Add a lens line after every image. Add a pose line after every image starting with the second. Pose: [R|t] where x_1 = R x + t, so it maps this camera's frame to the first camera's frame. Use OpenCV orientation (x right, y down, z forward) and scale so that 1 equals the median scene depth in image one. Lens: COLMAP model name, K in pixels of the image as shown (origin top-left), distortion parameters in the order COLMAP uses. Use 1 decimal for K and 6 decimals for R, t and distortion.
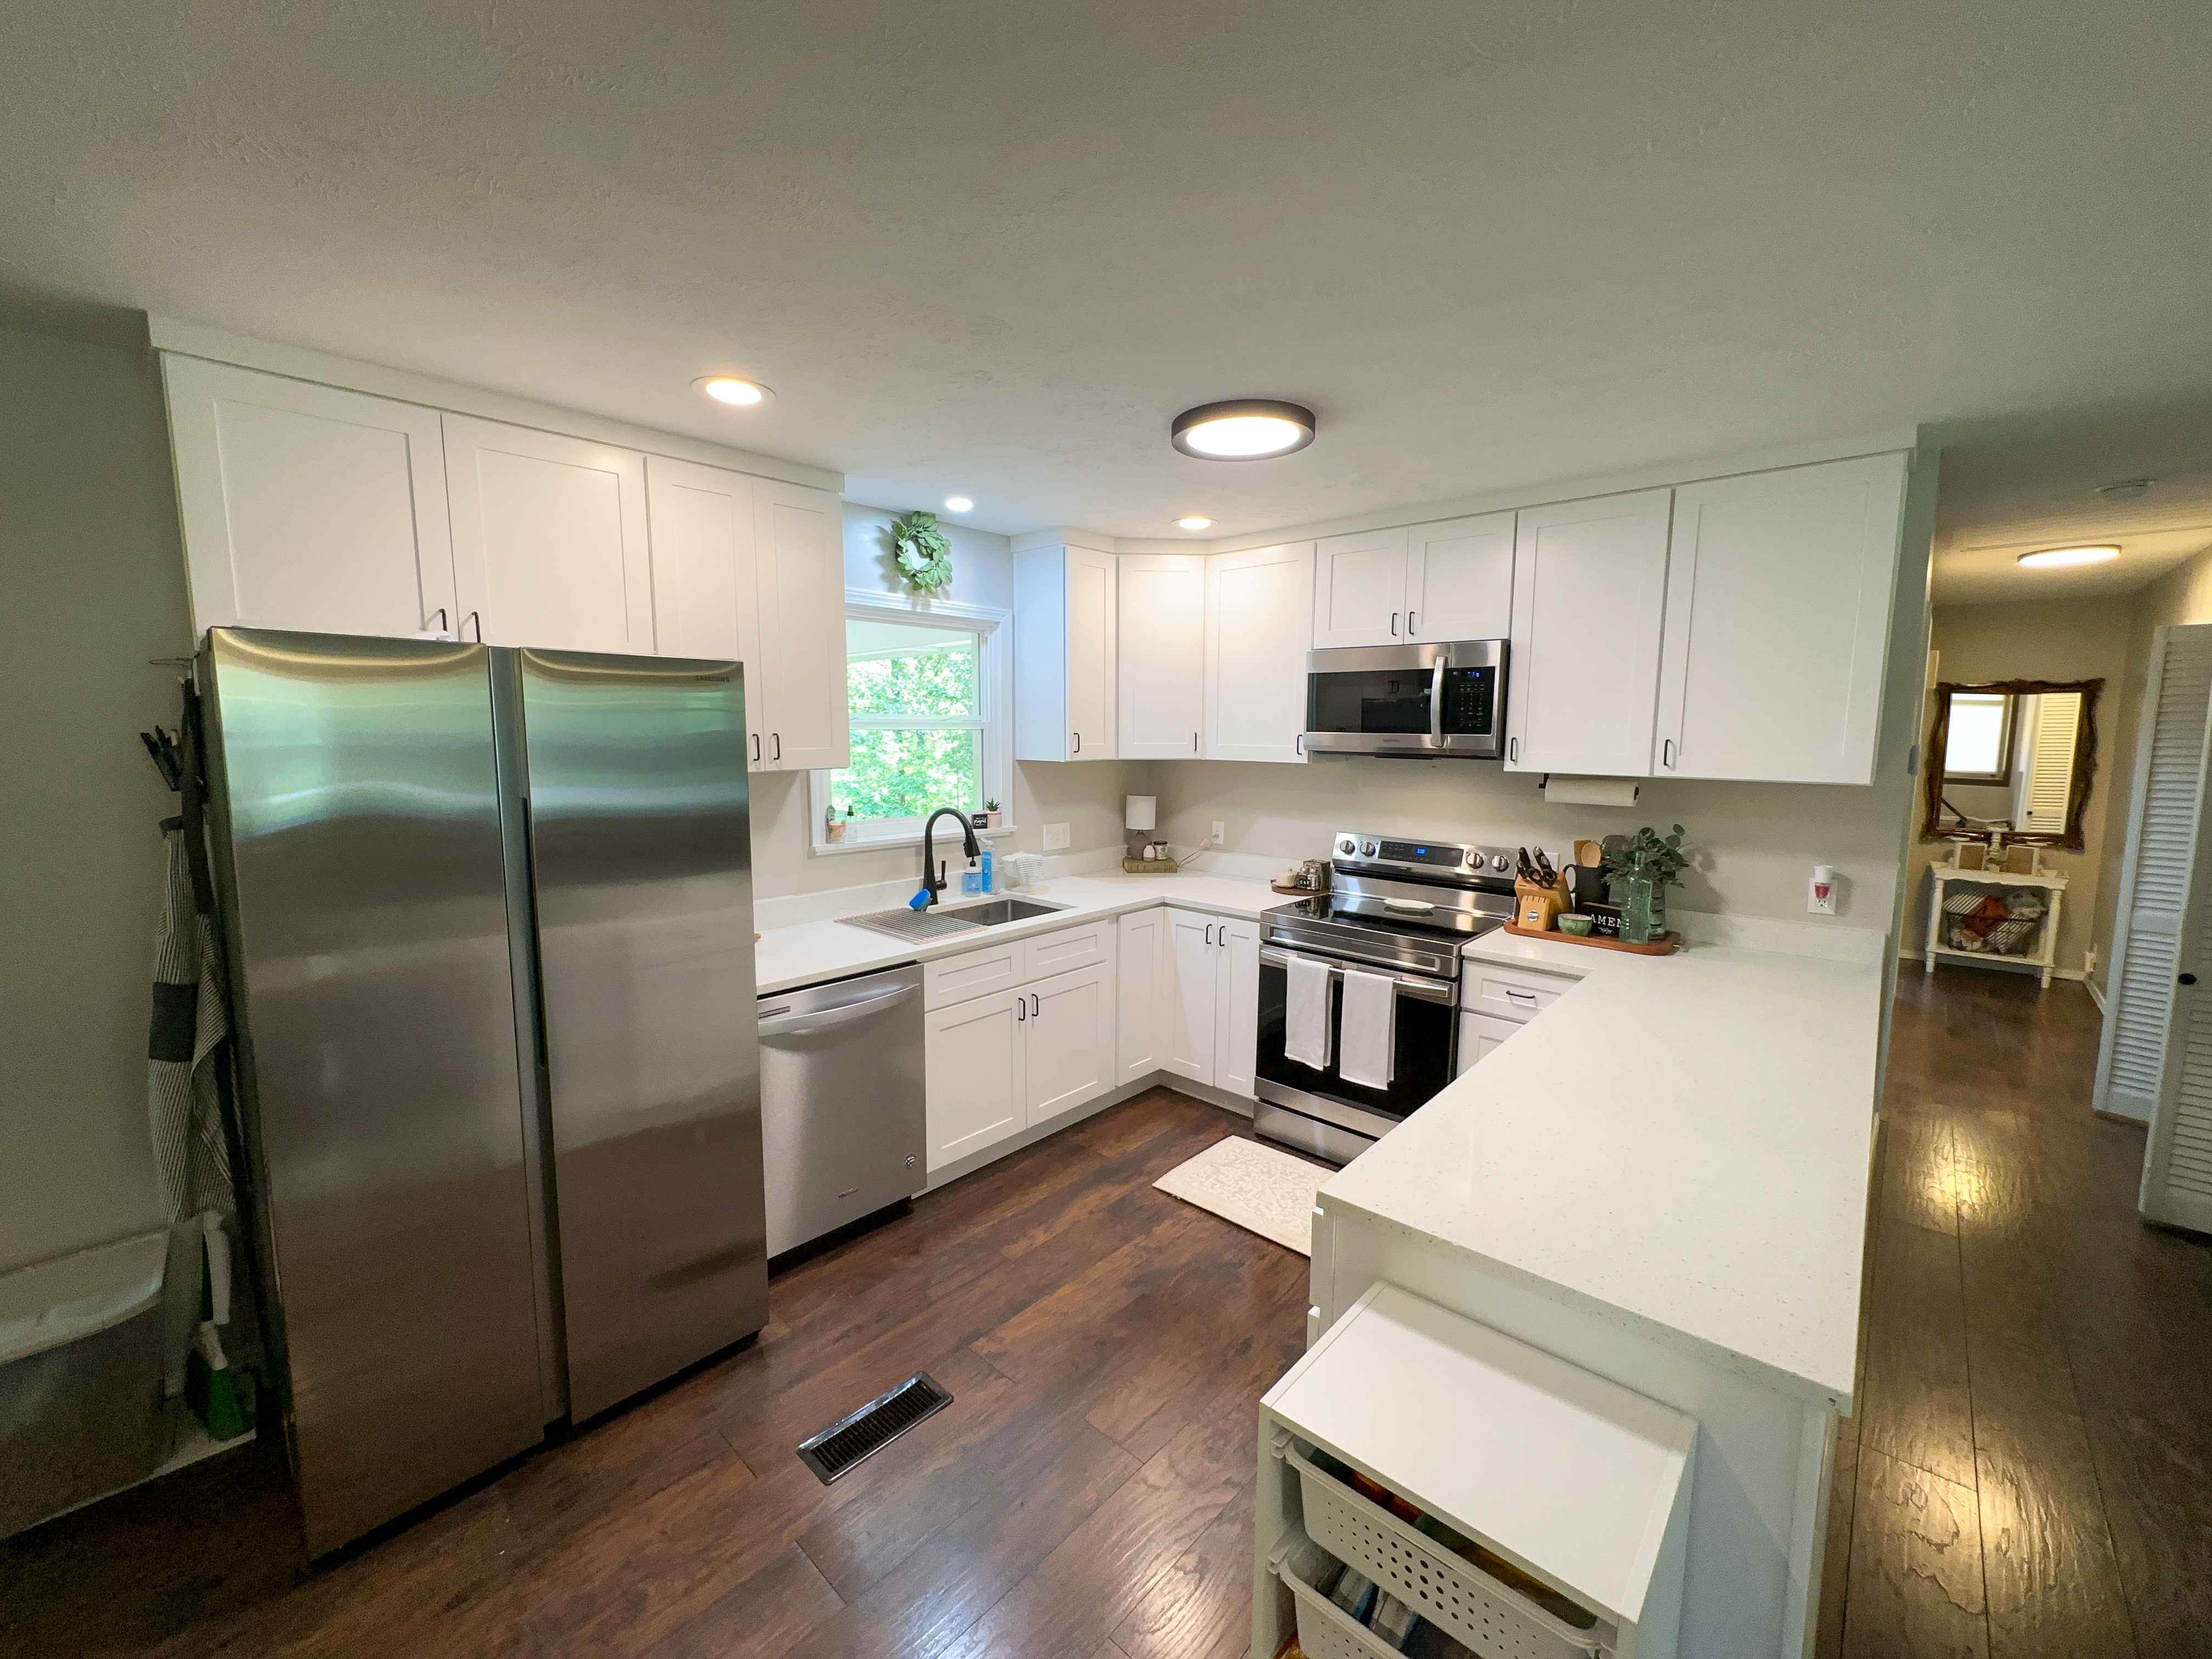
lens RADIAL K [[876.7, 0, 1106.0], [0, 876.7, 829.5], [0, 0, 1]] dist [-0.001241, 0.000131]
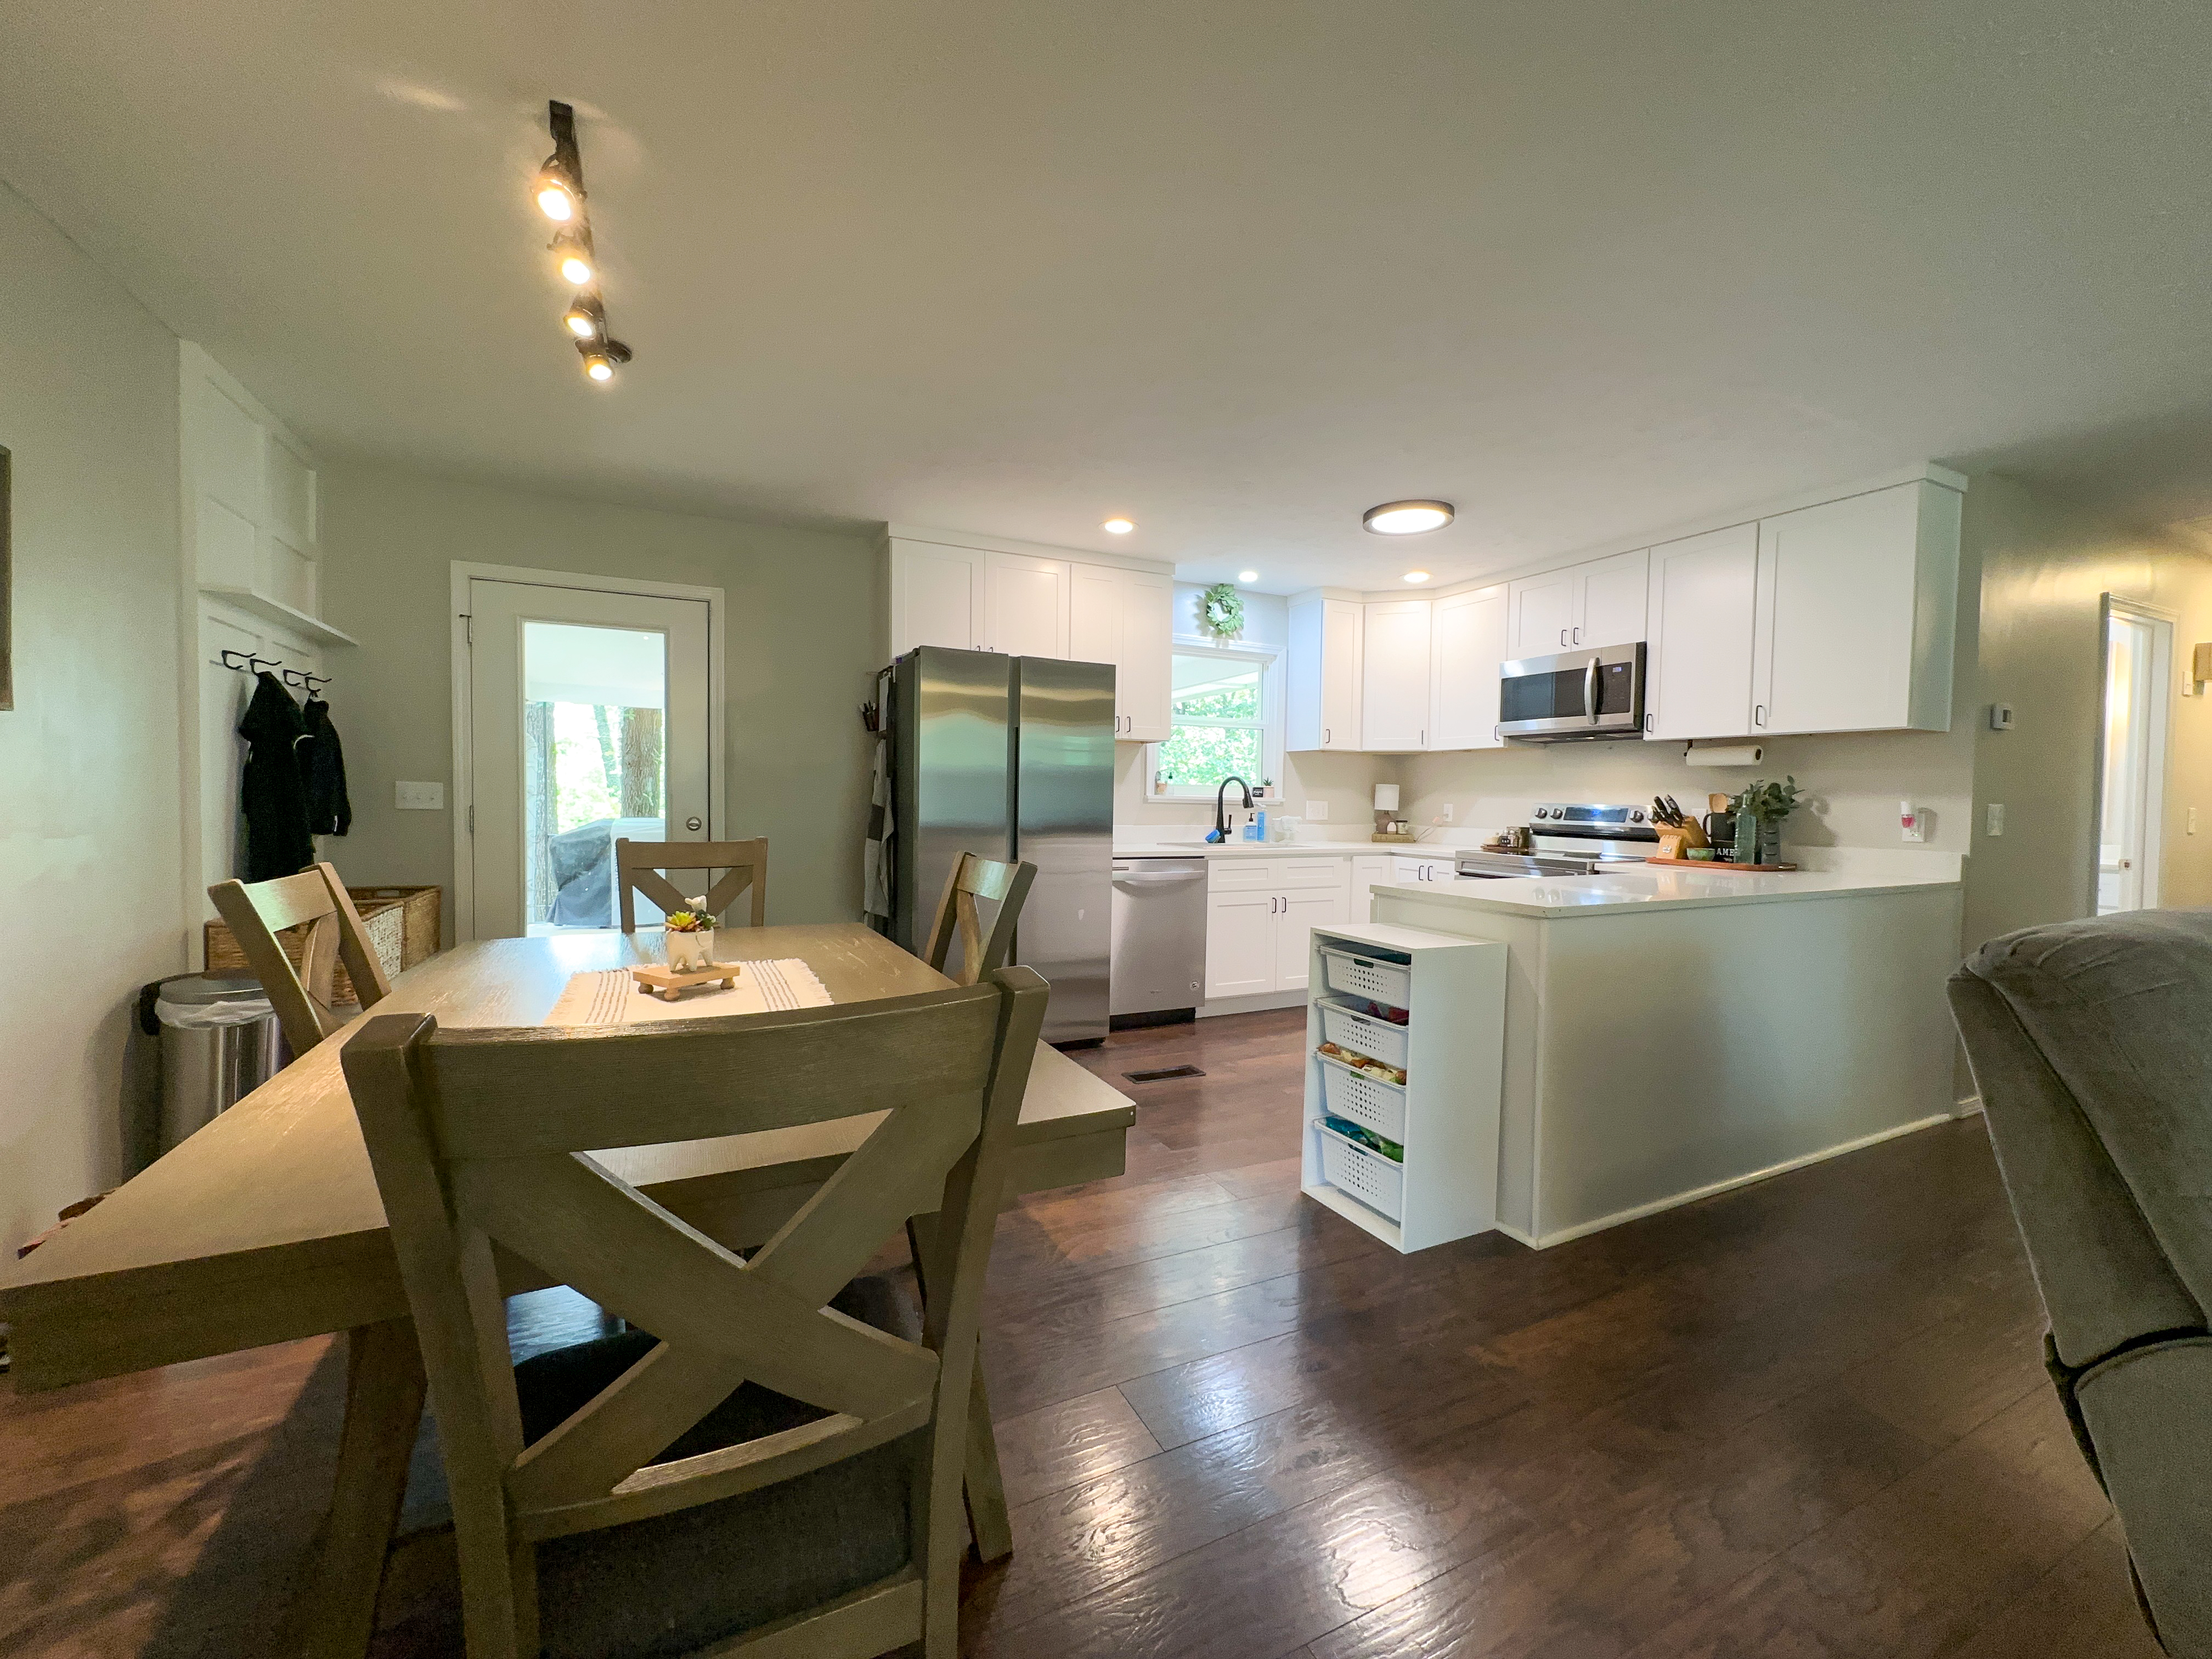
lens RADIAL K [[883.0, 0, 1110.6], [0, 883.0, 826.2], [0, 0, 1]] dist [0.000253, 0.000092]
pose [[0.932693, 0.022248, -0.359986, 0.170408], [-0.053838, 0.995501, -0.077966, 0.192436], [0.356632, 0.092099, 0.929694, -0.471874]]
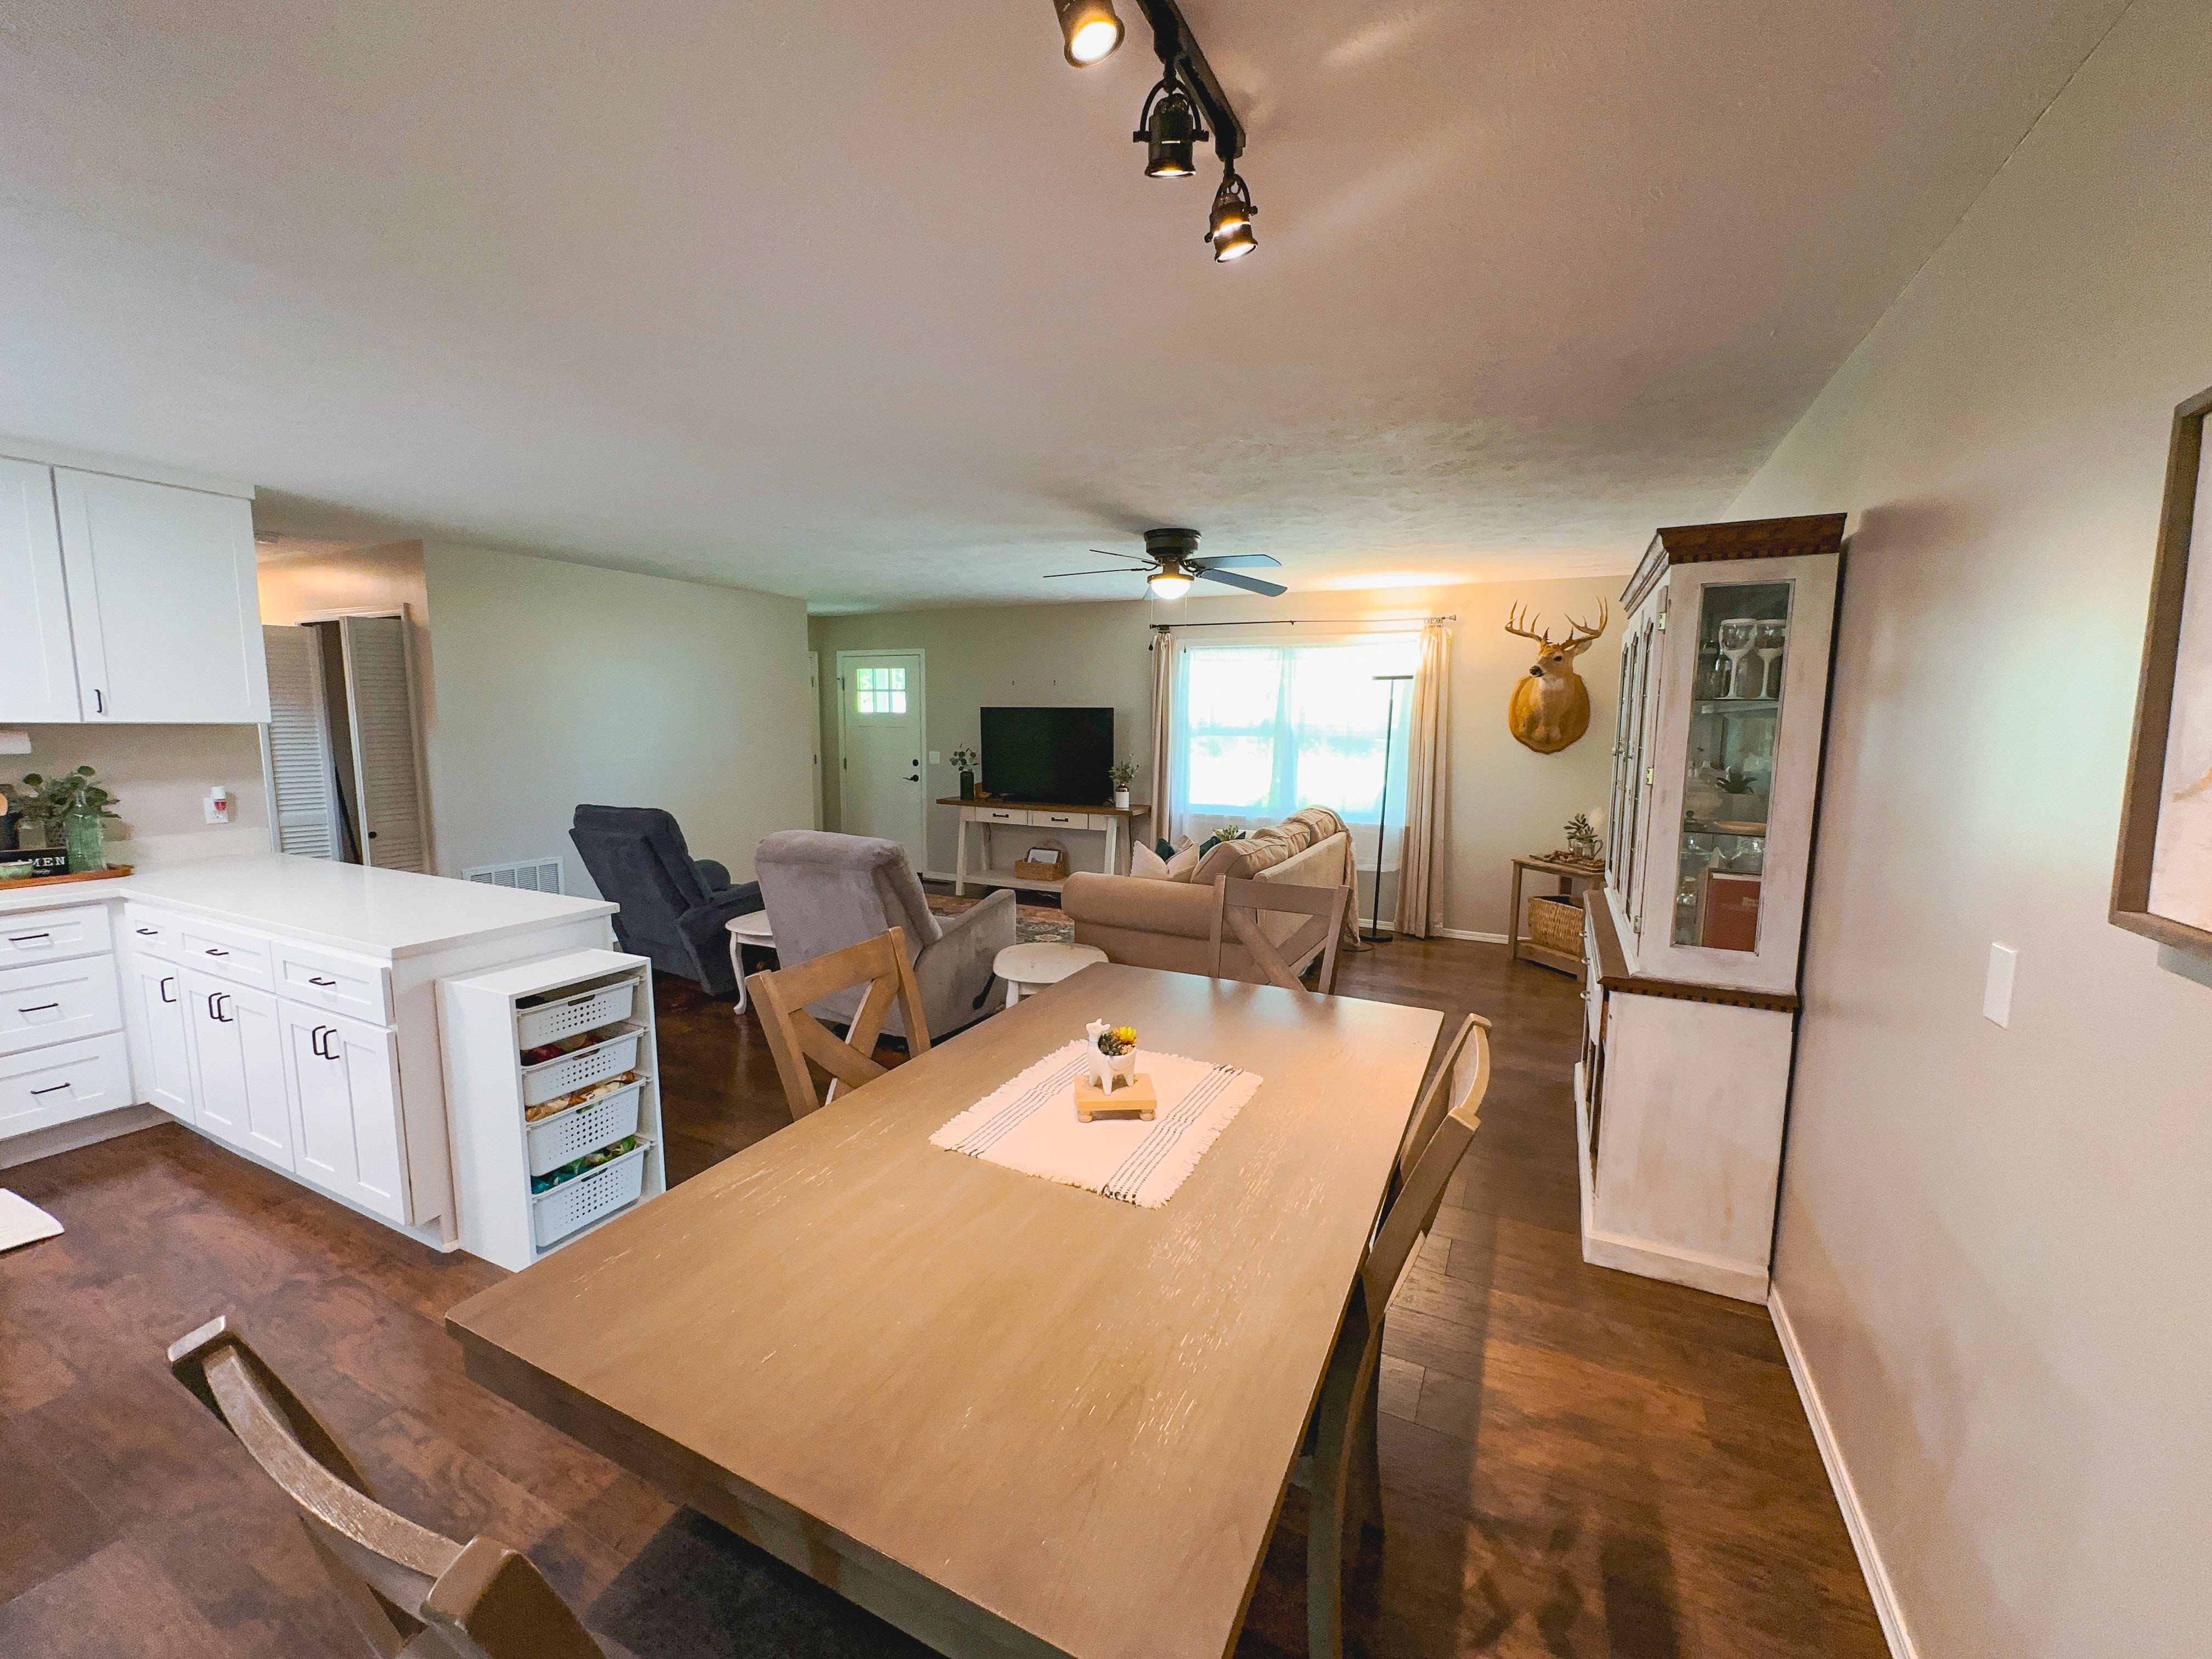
lens RADIAL K [[883.0, 0, 1110.6], [0, 883.0, 826.2], [0, 0, 1]] dist [0.000253, 0.000092]
pose [[-0.278723, -0.120081, 0.952835, -0.705673], [0.100766, 0.983019, 0.153360, 0.025009], [-0.955071, 0.138758, -0.261890, 0.040136]]
